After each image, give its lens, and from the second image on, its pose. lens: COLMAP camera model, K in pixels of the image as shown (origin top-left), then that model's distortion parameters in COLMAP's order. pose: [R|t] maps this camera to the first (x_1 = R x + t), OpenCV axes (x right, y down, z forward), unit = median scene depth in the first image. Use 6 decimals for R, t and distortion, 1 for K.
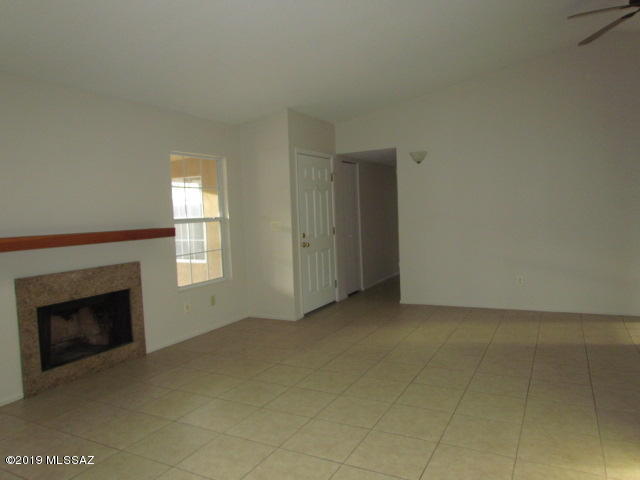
lens RADIAL K [[453.3, 0, 322.6], [0, 453.3, 241.3], [0, 0, 1]] dist [-0.020854, 0.004416]
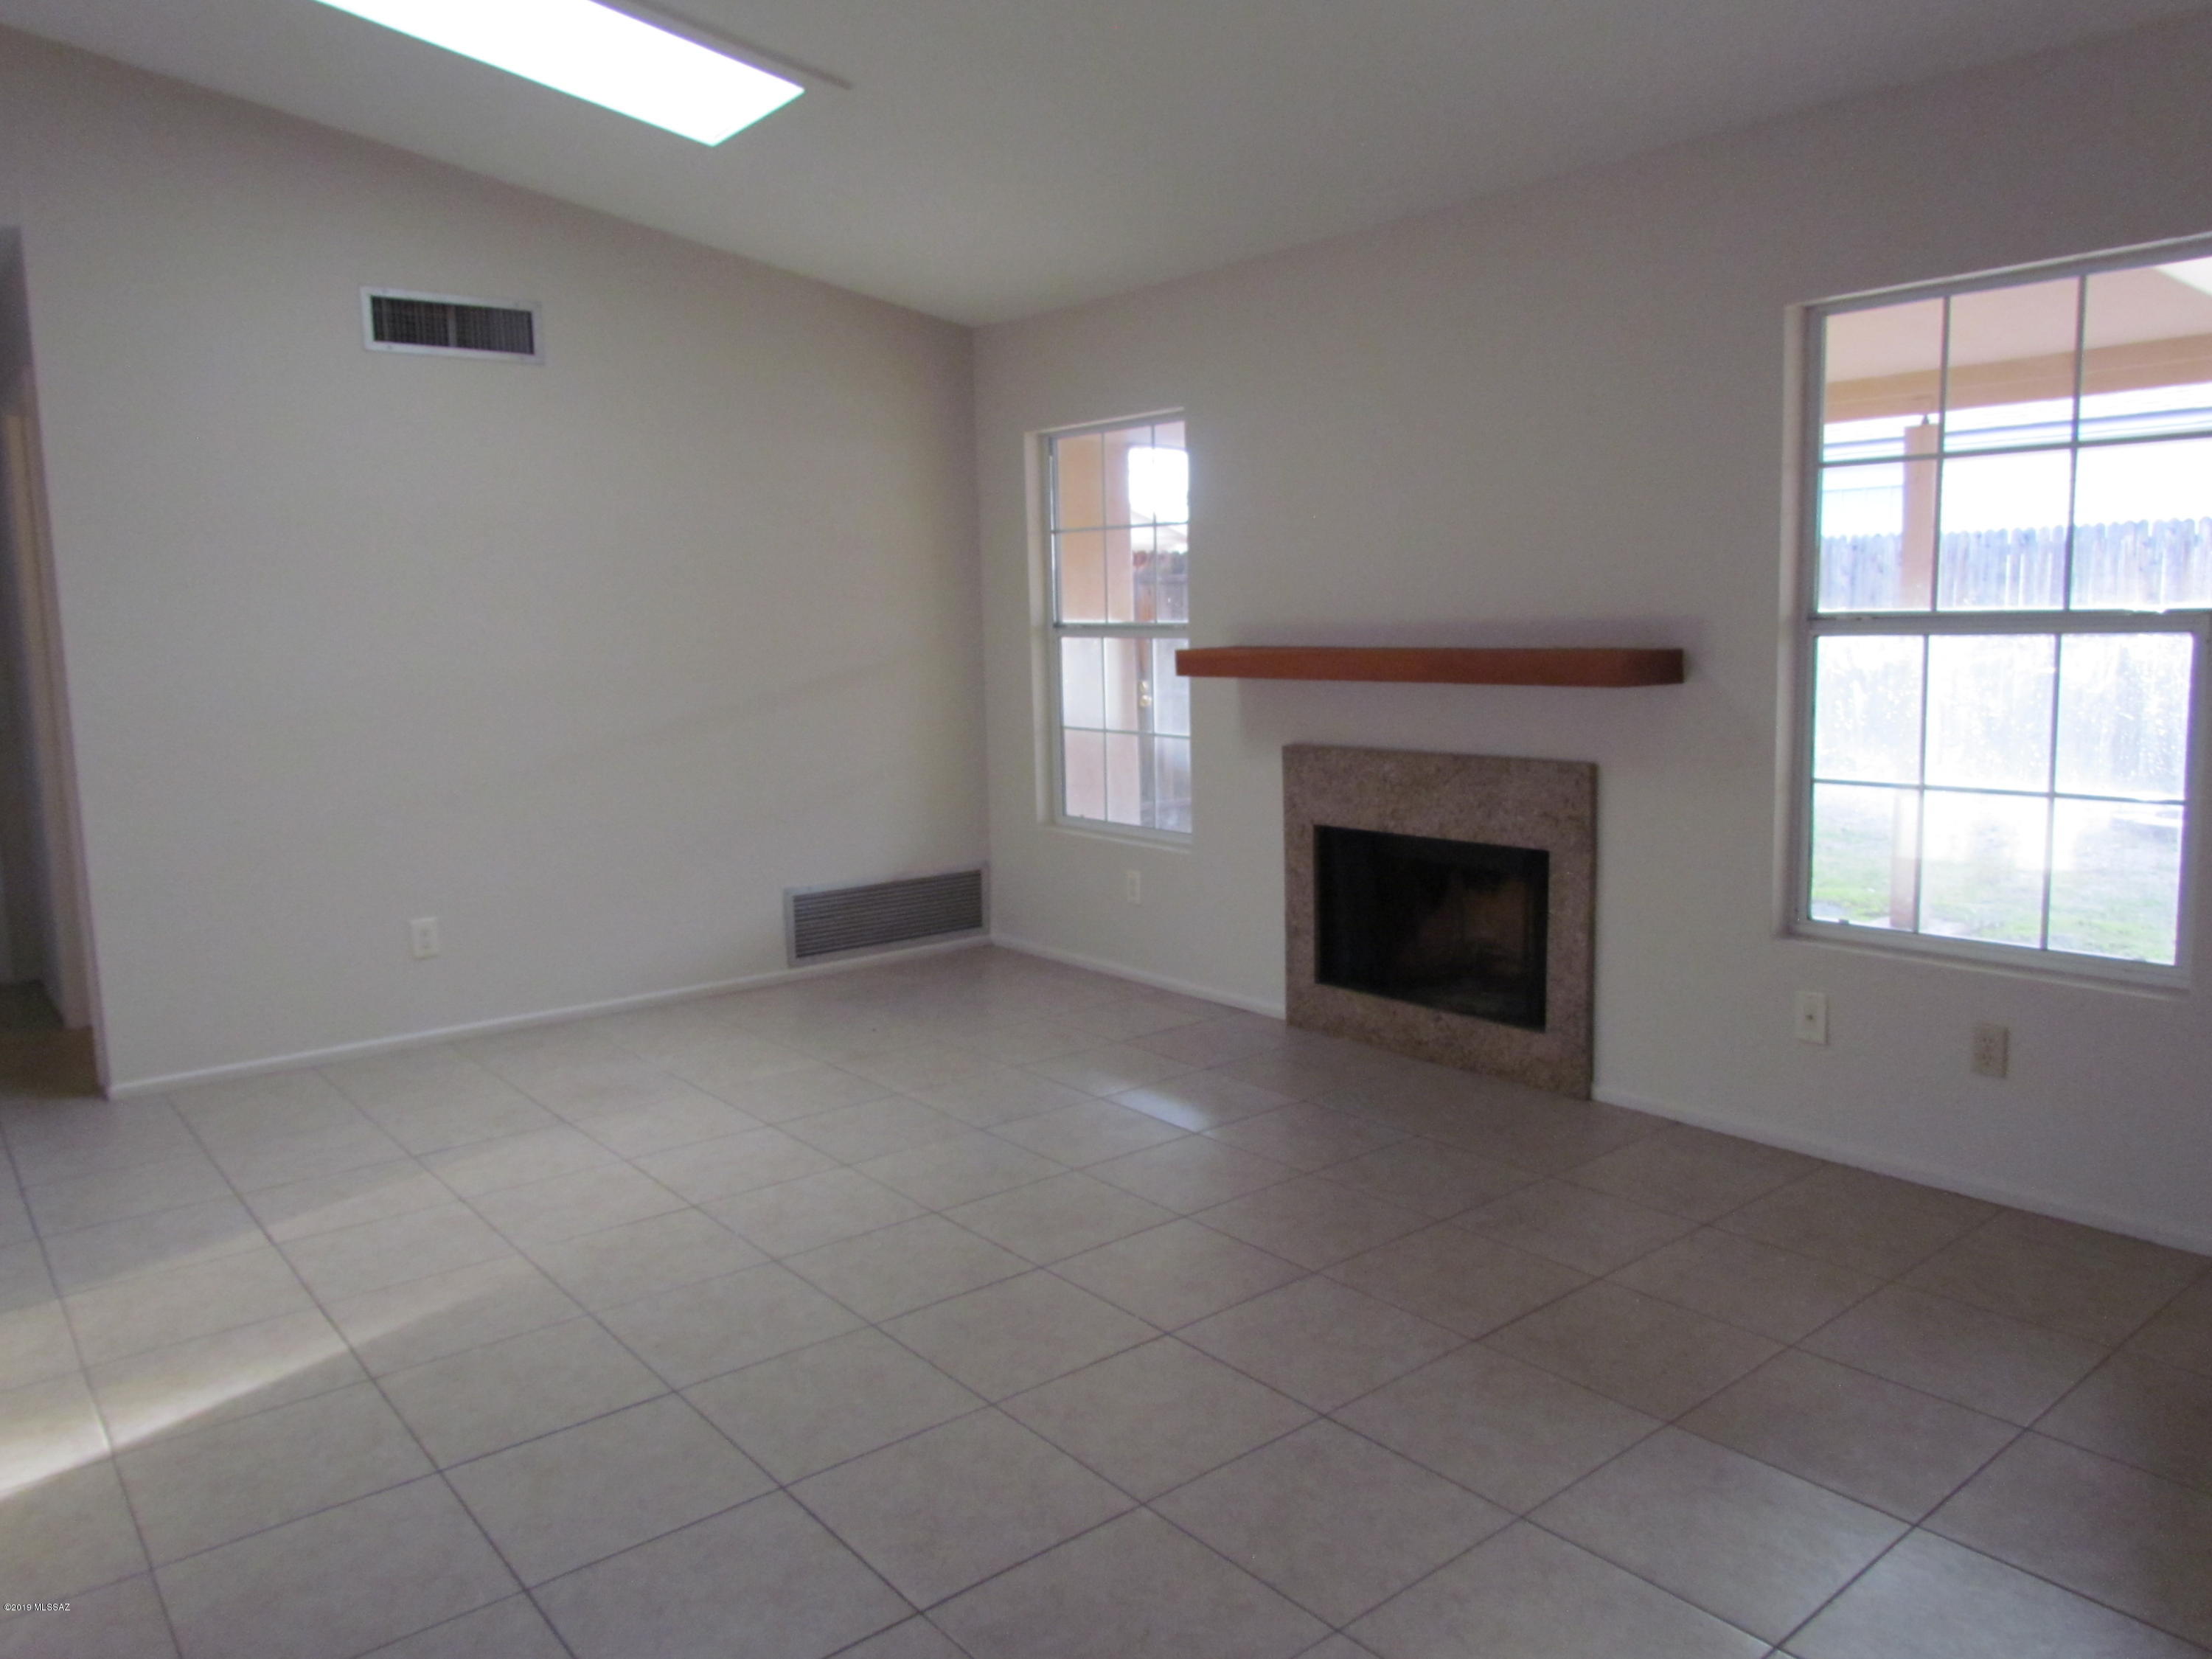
lens RADIAL K [[1574.7, 0, 1115.1], [0, 1574.7, 836.4], [0, 0, 1]] dist [-0.032530, 0.005546]
pose [[-0.386117, 0.174798, -0.905737, 0.624593], [-0.021223, 0.979939, 0.198165, -0.103831], [0.922205, 0.095738, -0.374662, 1.174282]]
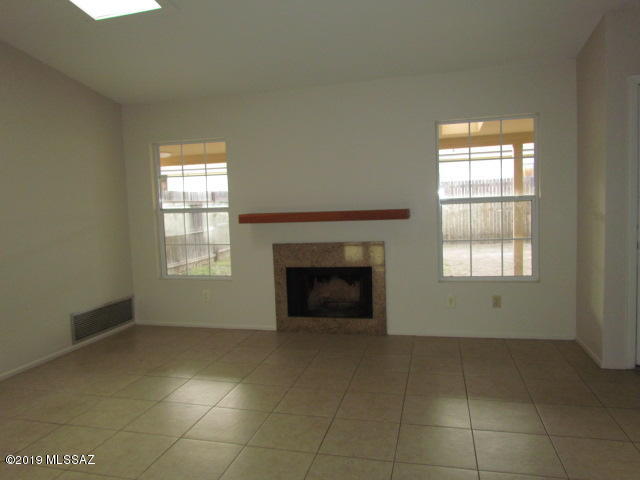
lens RADIAL K [[461.4, 0, 317.6], [0, 461.4, 241.1], [0, 0, 1]] dist [-0.036596, 0.042327]
pose [[0.222472, 0.112589, -0.968416, 0.584595], [-0.032296, 0.993615, 0.108099, -0.066561], [0.974404, 0.007227, 0.224688, 0.674818]]
